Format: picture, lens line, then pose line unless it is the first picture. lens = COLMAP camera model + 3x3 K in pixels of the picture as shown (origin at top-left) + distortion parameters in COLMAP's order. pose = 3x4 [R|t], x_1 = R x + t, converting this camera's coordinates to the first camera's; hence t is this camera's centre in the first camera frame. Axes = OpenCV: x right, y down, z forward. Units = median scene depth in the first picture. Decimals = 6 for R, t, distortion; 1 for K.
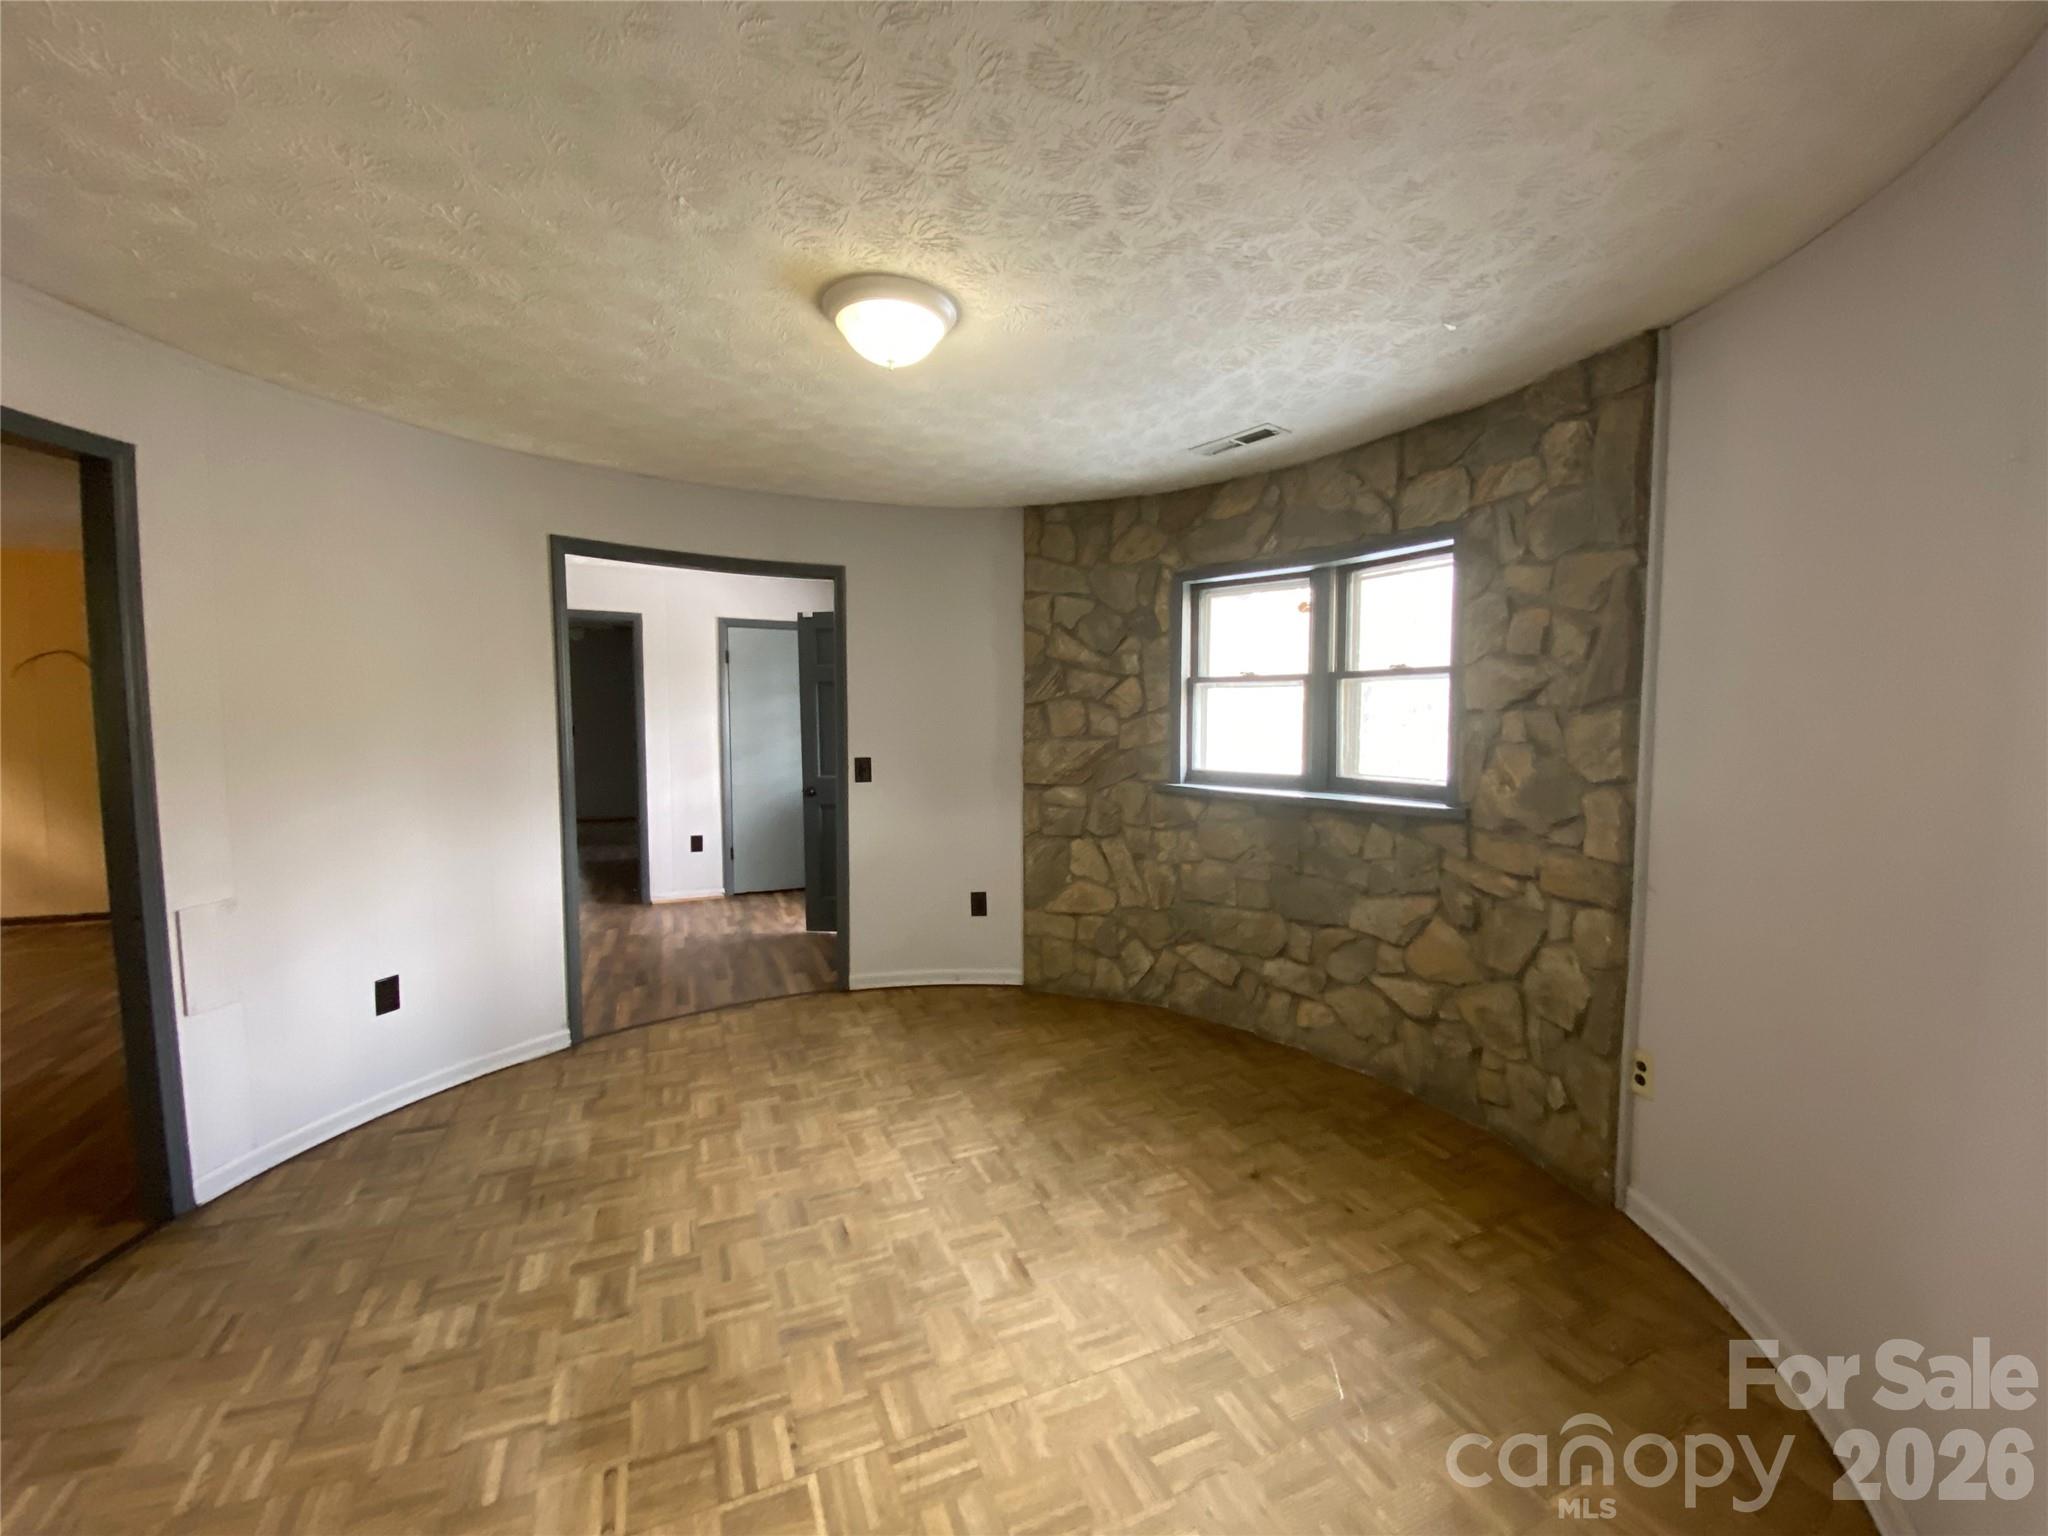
lens RADIAL K [[823.4, 0, 1023.1], [0, 823.4, 768.9], [0, 0, 1]] dist [0.034435, -0.030252]
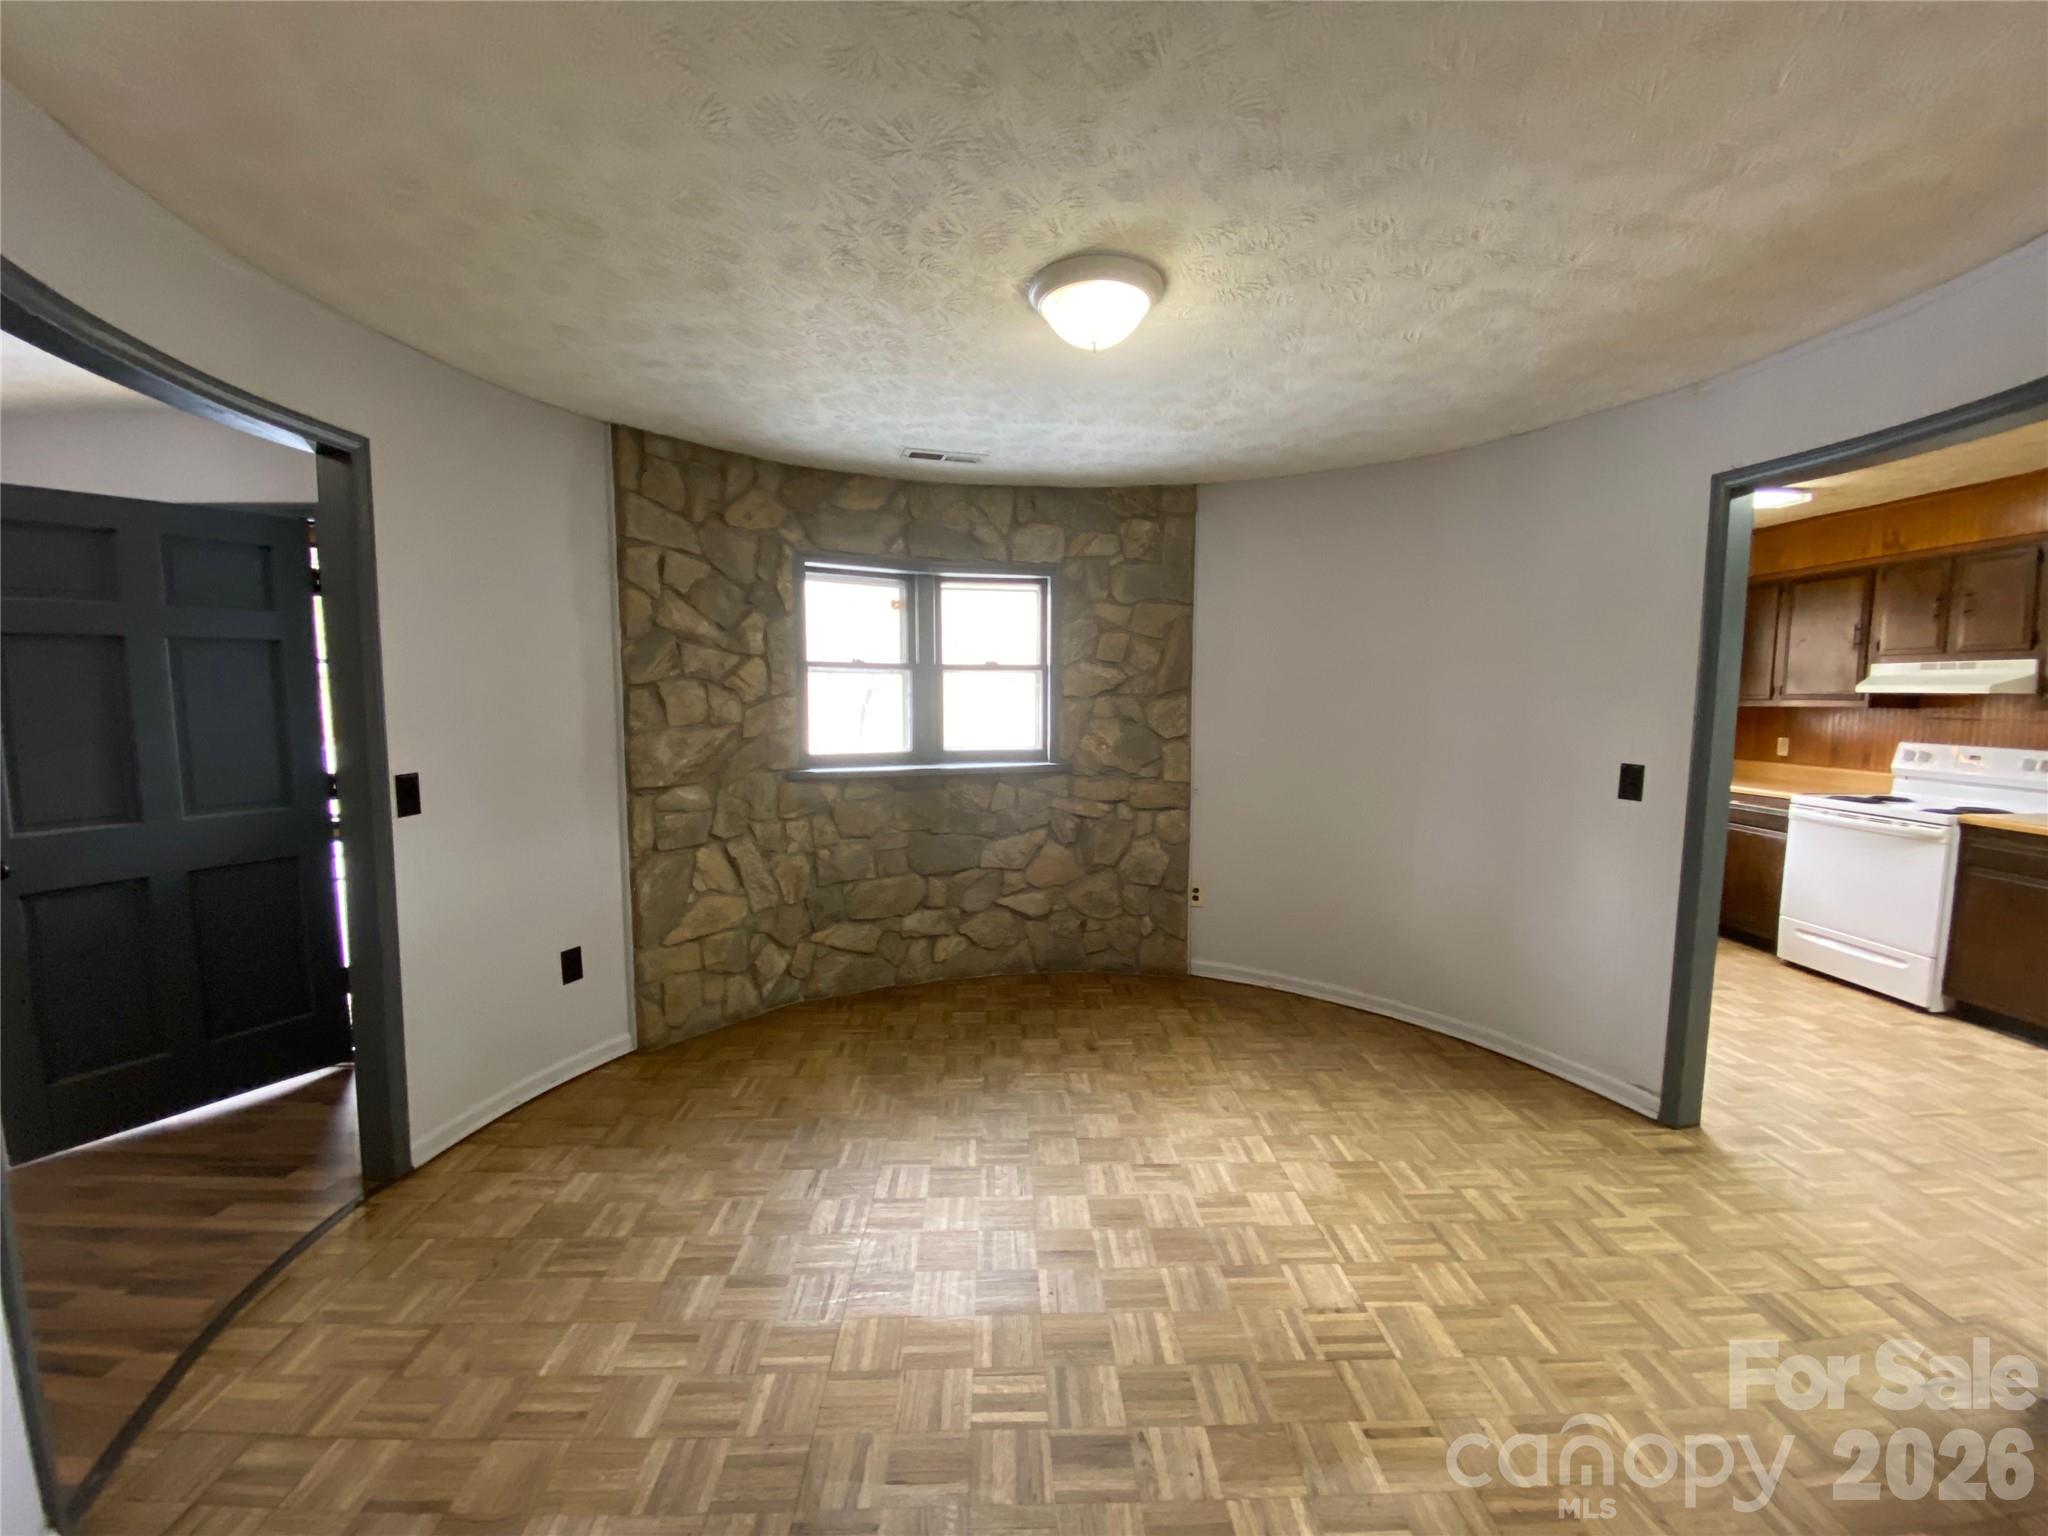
lens RADIAL K [[825.7, 0, 1024.0], [0, 825.7, 768.0], [0, 0, 1]] dist [0.116952, -0.030428]
pose [[0.360556, -0.081206, 0.929196, -0.765387], [0.062393, 0.996071, 0.062840, -0.036071], [-0.930648, 0.035318, 0.364206, 0.478161]]
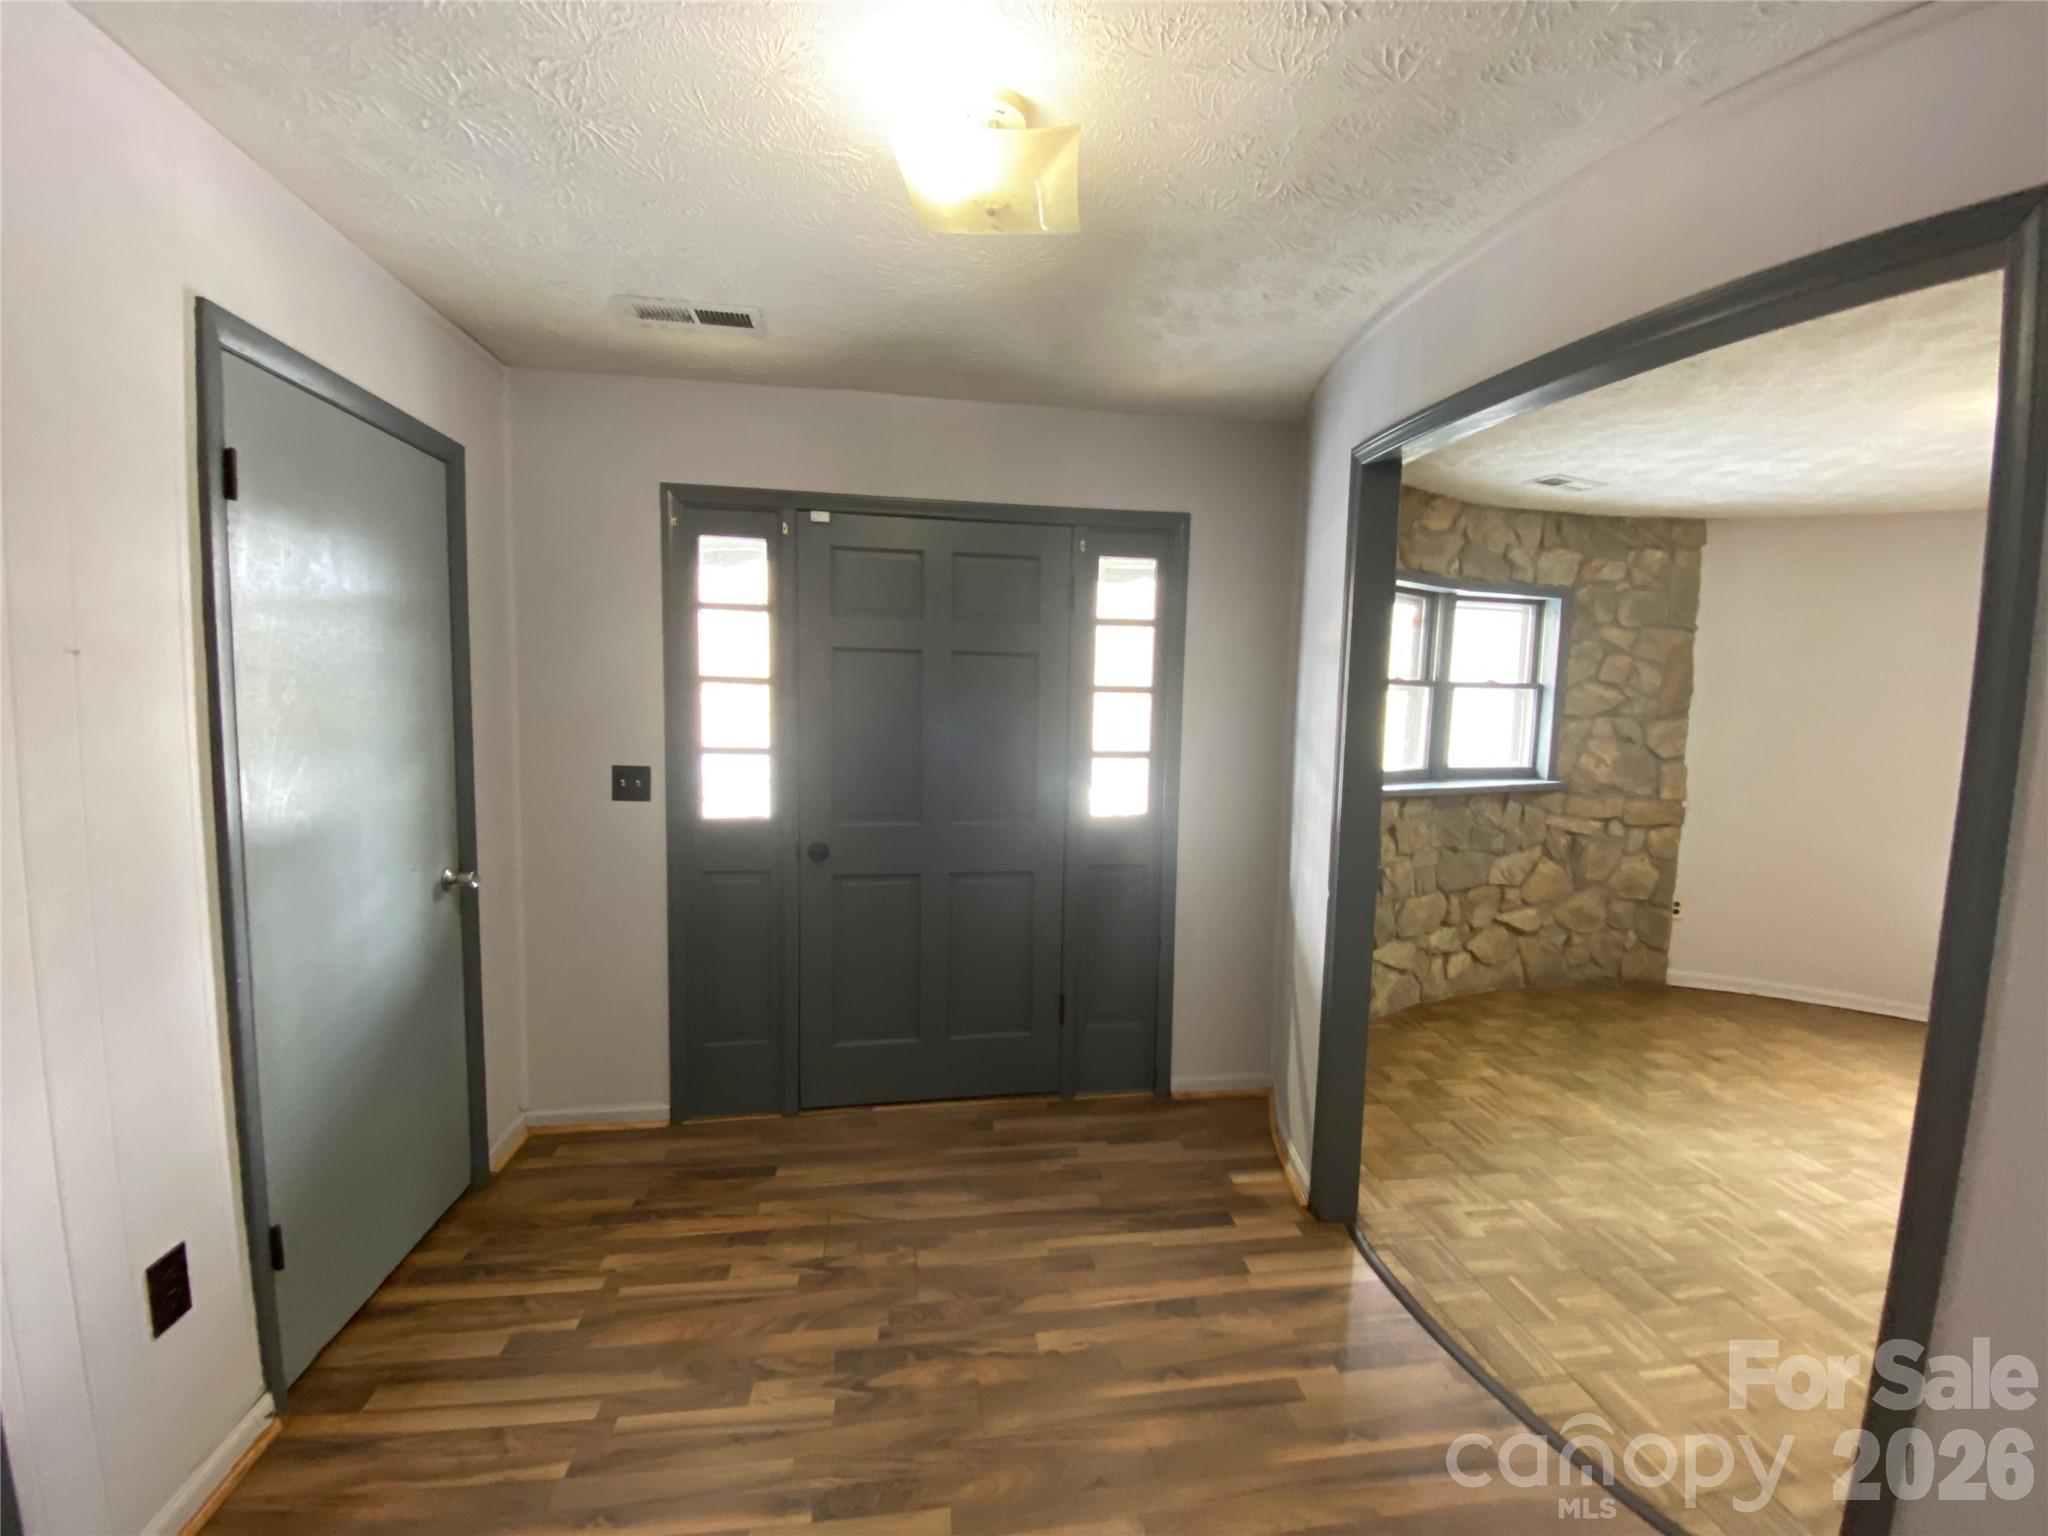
lens RADIAL K [[823.4, 0, 1023.1], [0, 823.4, 768.9], [0, 0, 1]] dist [0.034435, -0.030252]
pose [[0.256343, -0.071889, 0.963909, -1.035955], [0.047384, 0.996966, 0.061753, -0.101303], [-0.965424, 0.029844, 0.258971, 1.382714]]
